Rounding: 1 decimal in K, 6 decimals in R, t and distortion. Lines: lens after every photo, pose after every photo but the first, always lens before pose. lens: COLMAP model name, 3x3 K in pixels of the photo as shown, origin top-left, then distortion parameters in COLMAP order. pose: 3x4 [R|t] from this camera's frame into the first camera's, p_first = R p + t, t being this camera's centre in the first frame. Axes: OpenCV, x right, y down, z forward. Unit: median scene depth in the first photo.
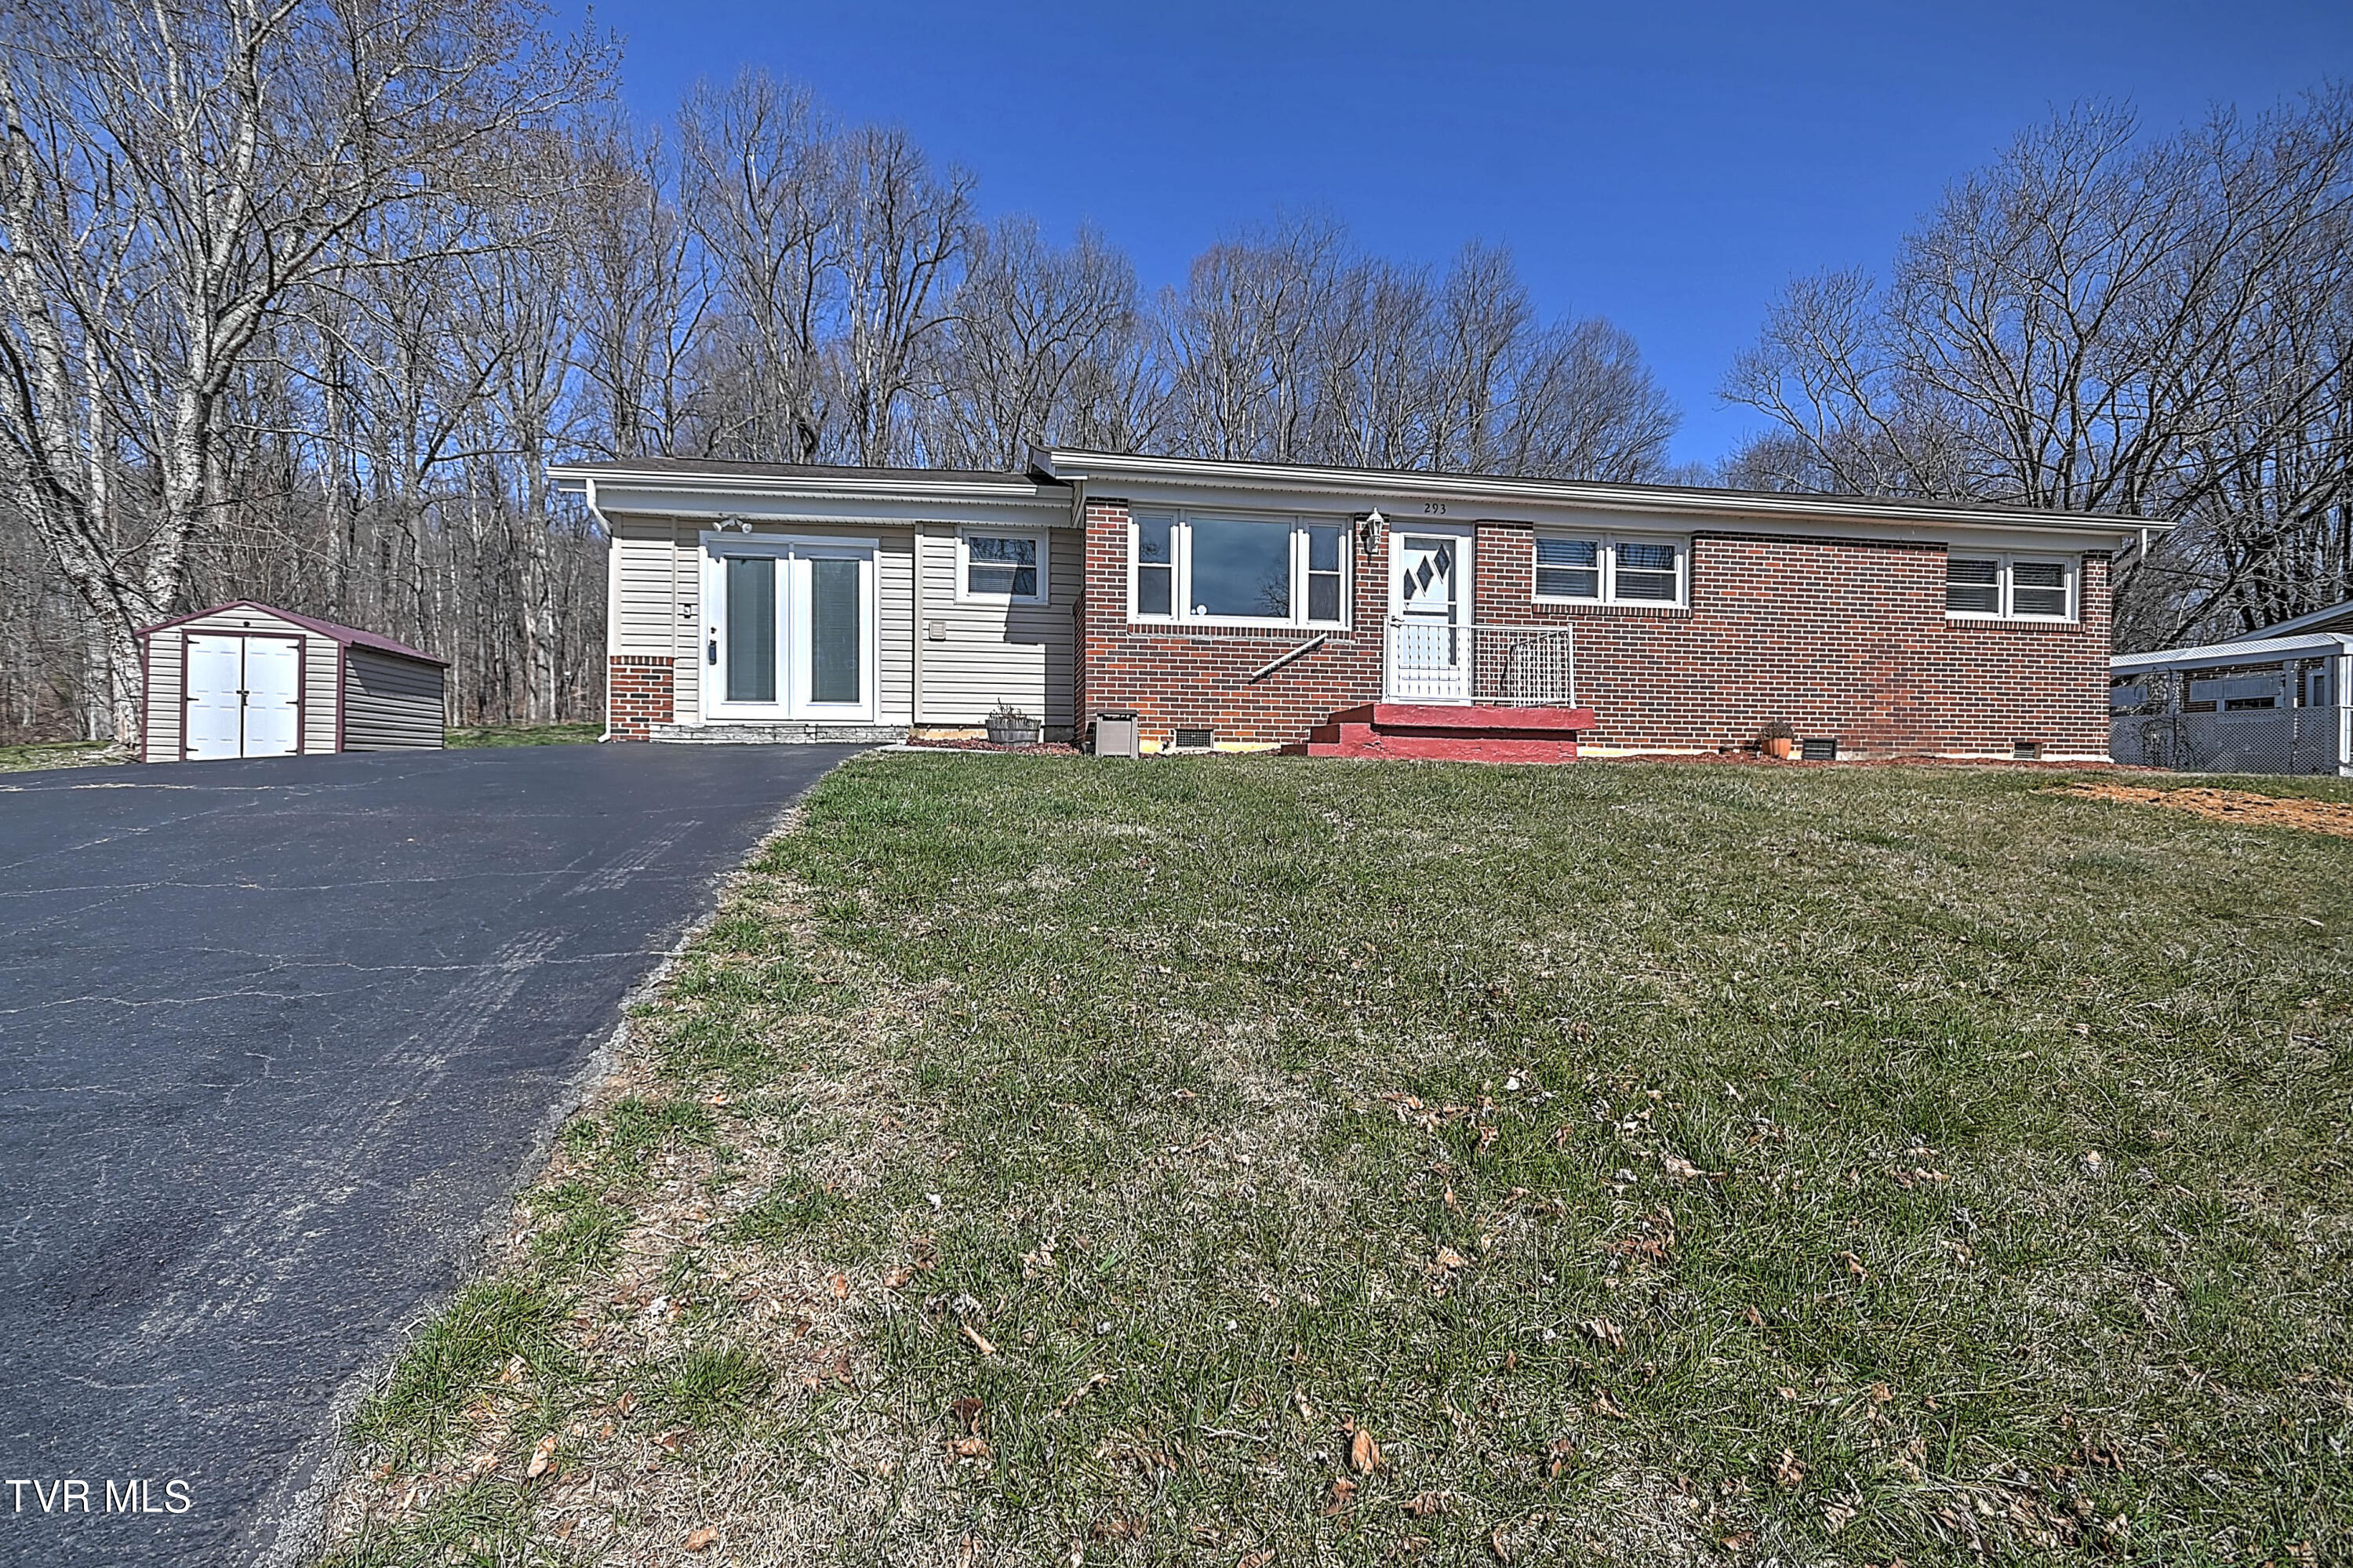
lens RADIAL K [[1029.9, 0, 1163.5], [0, 1029.9, 789.5], [0, 0, 1]] dist [0.005883, -0.000563]
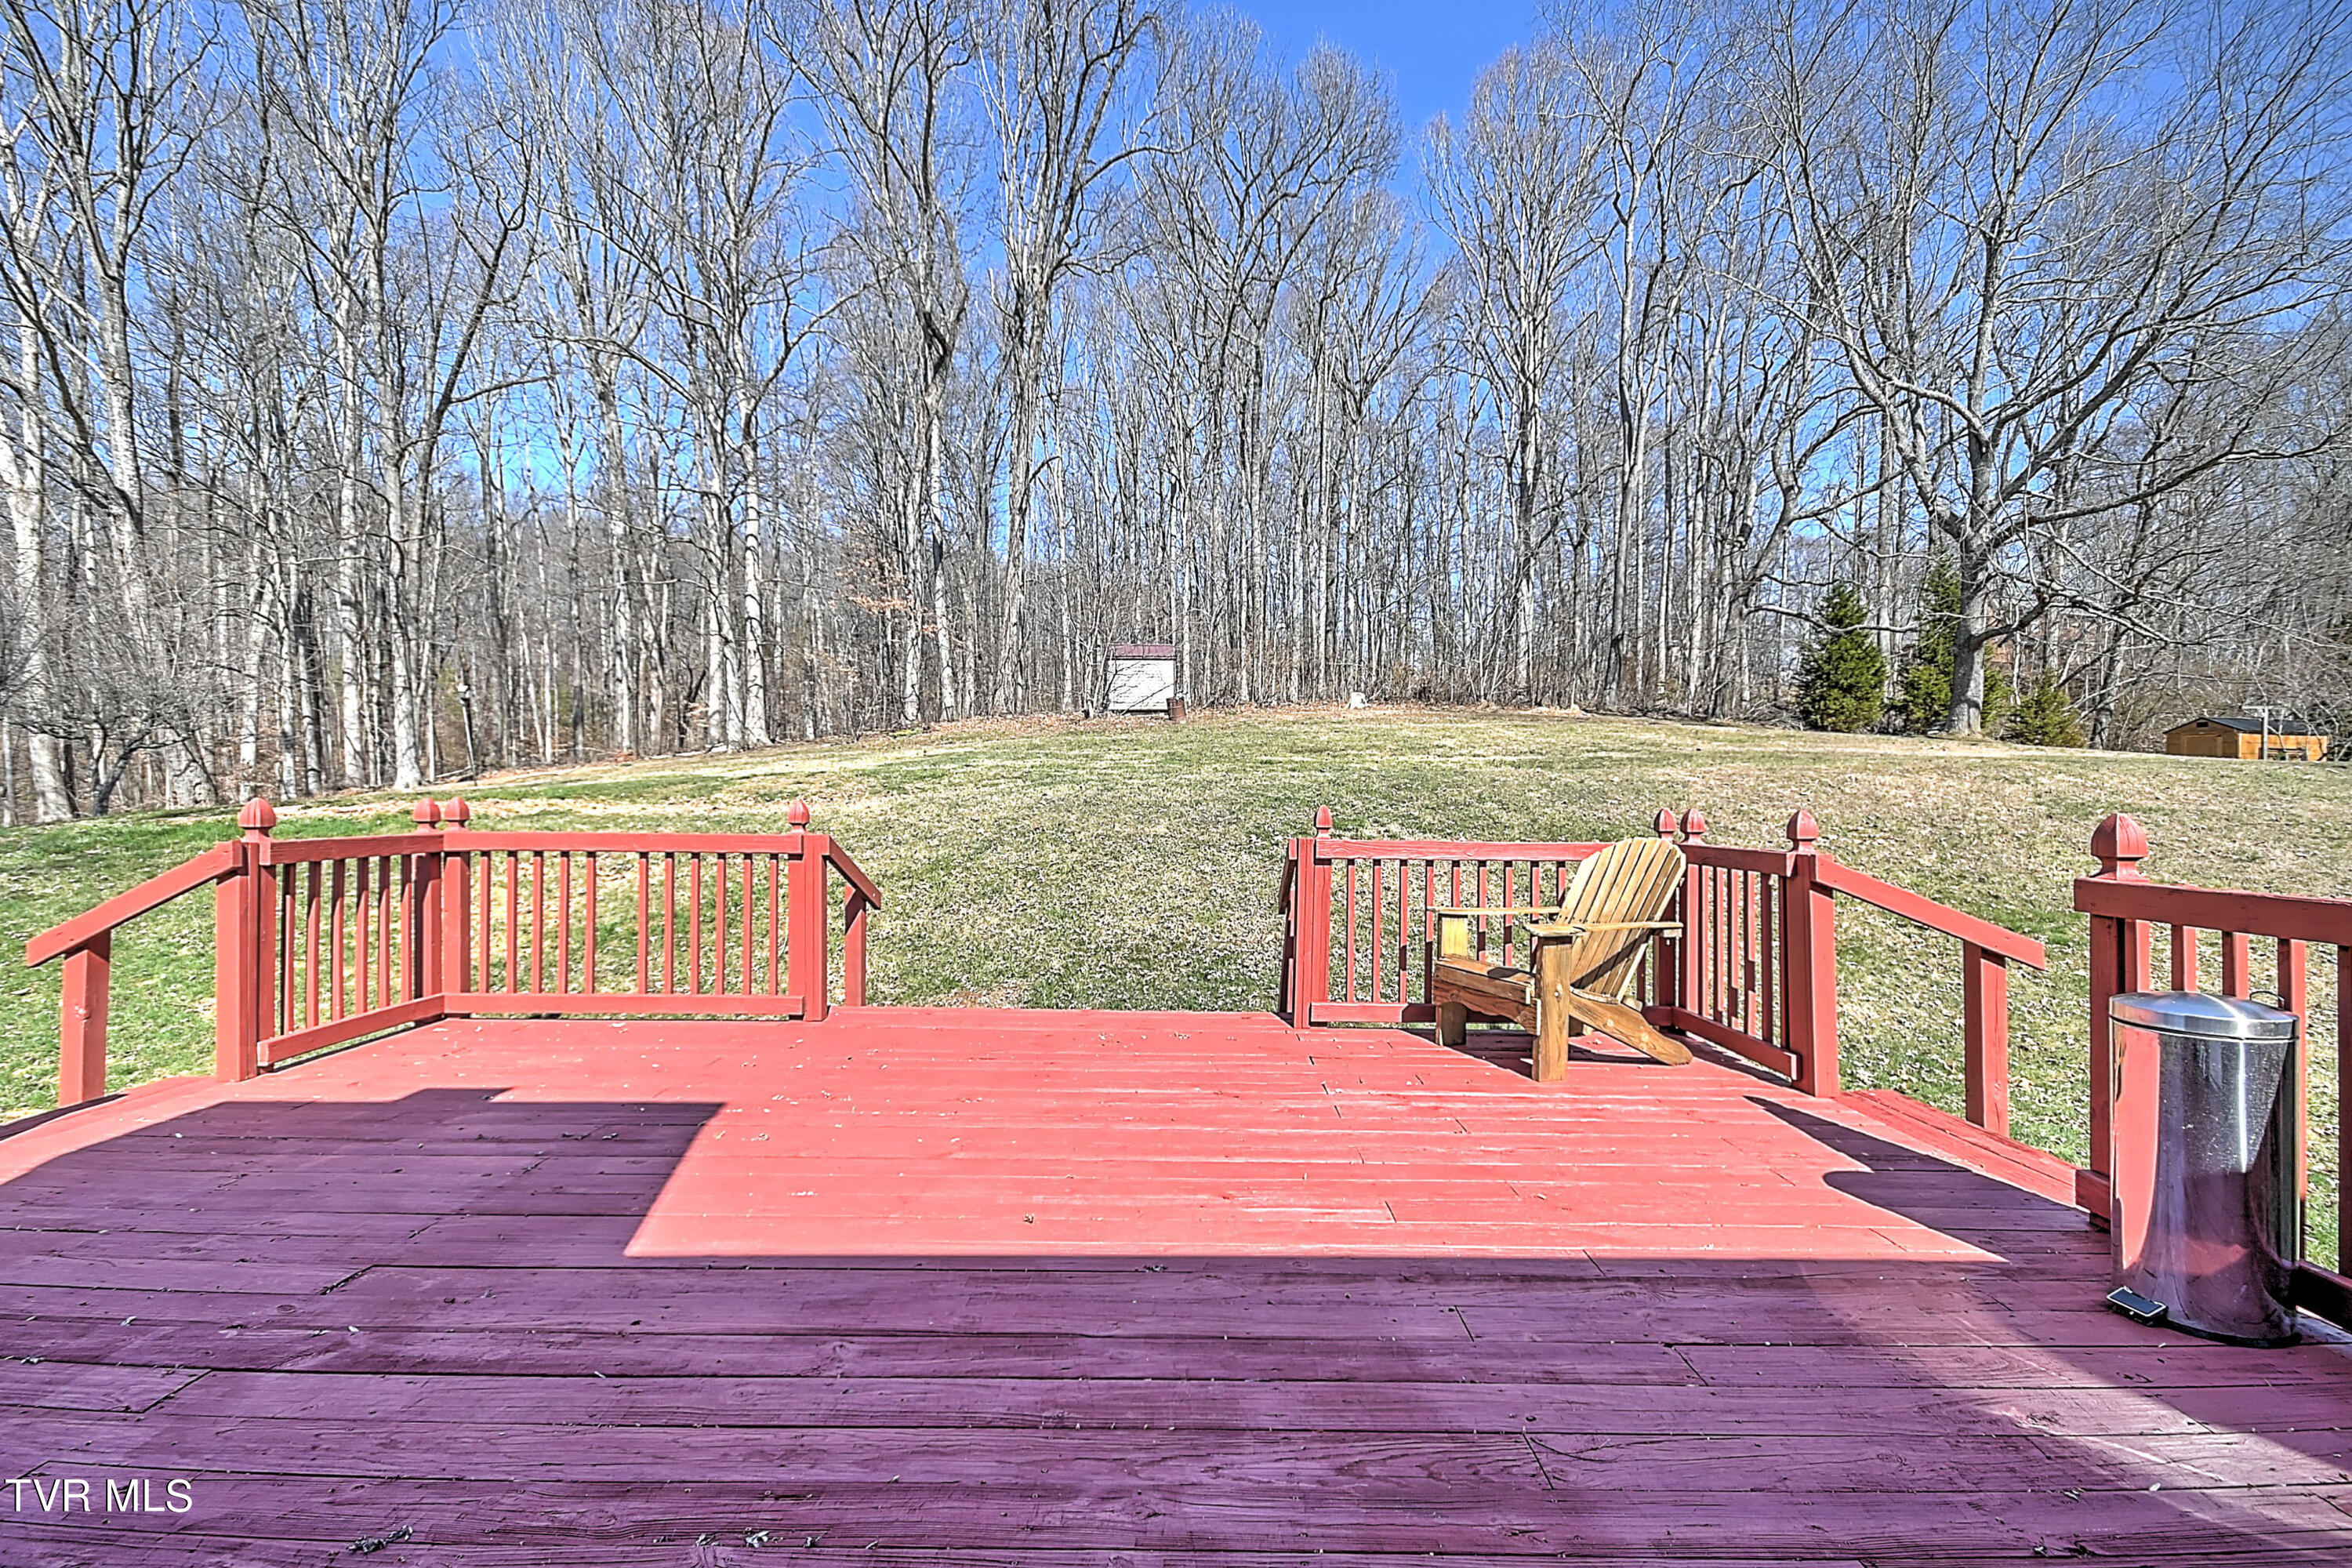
lens RADIAL K [[1029.4, 0, 1163.0], [0, 1029.4, 789.5], [0, 0, 1]] dist [0.005883, -0.000563]
pose [[0.983318, 0.000225, -0.181896, -0.303472], [-0.000770, 0.999995, -0.002925, -0.169892], [0.181895, 0.003016, 0.983313, 1.566630]]
